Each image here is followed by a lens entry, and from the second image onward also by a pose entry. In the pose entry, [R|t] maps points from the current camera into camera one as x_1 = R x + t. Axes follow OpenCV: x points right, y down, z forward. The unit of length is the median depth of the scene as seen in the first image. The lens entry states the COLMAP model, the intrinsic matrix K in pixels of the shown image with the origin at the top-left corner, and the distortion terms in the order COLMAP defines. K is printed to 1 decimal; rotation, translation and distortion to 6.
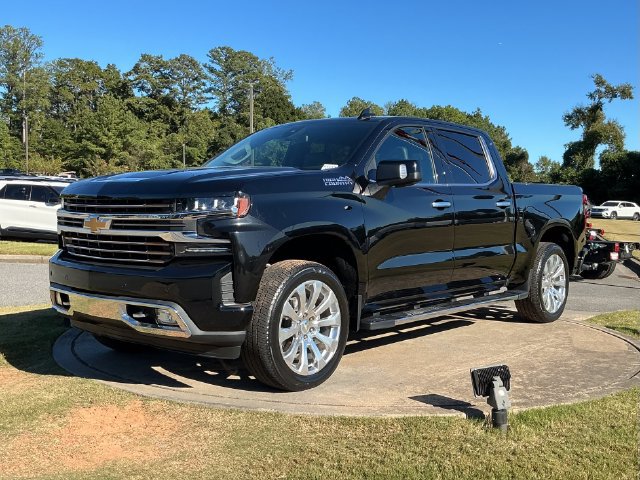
lens RADIAL K [[761.5, 0, 323.2], [0, 761.5, 238.8], [0, 0, 1]] dist [-0.008919, 0.000000]
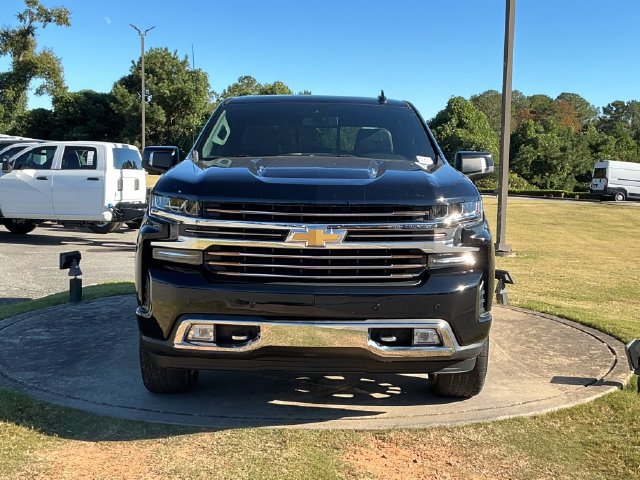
lens RADIAL K [[925.8, 0, 321.0], [0, 925.8, 242.2], [0, 0, 1]] dist [0.070989, 0.000000]
pose [[0.739690, -0.062780, 0.670013, -0.878210], [0.021825, 0.997353, 0.069358, -0.075066], [-0.672594, -0.036680, 0.739102, 0.234515]]
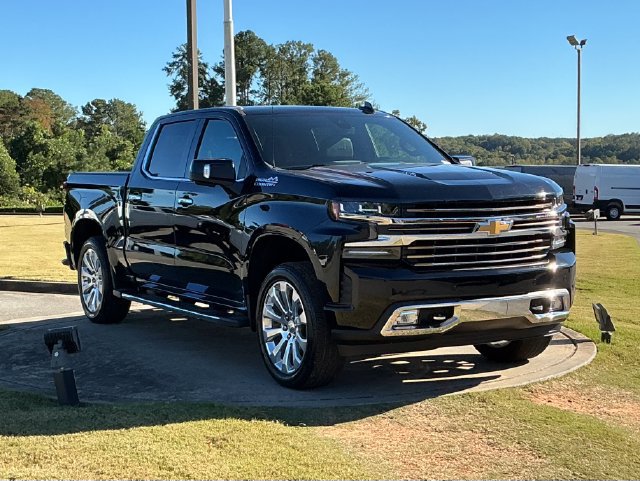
lens RADIAL K [[1170.9, 0, 319.4], [0, 1170.9, 246.9], [0, 0, 1]] dist [0.095166, 0.000000]
pose [[0.283474, -0.082756, 0.955403, -1.665337], [0.059901, 0.995852, 0.068487, -0.102304], [-0.957107, 0.037815, 0.287255, 0.709160]]
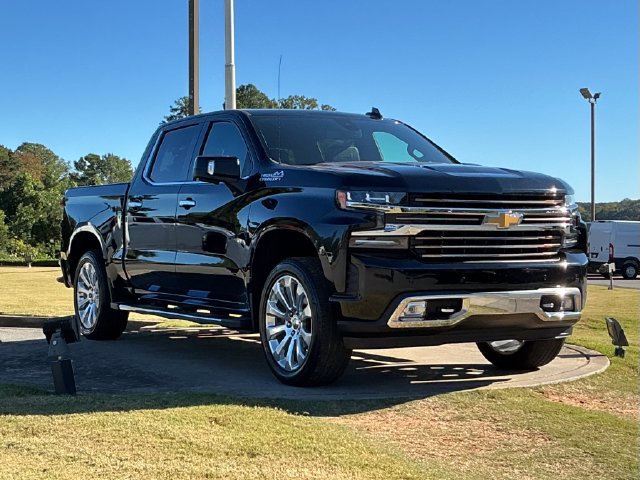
lens RADIAL K [[1234.6, 0, 322.4], [0, 1234.6, 234.1], [0, 0, 1]] dist [0.110981, 0.000000]
pose [[0.282820, -0.013435, 0.959079, -1.717028], [0.048842, 0.998806, -0.000411, -0.010756], [-0.957929, 0.046960, 0.283138, 0.704640]]
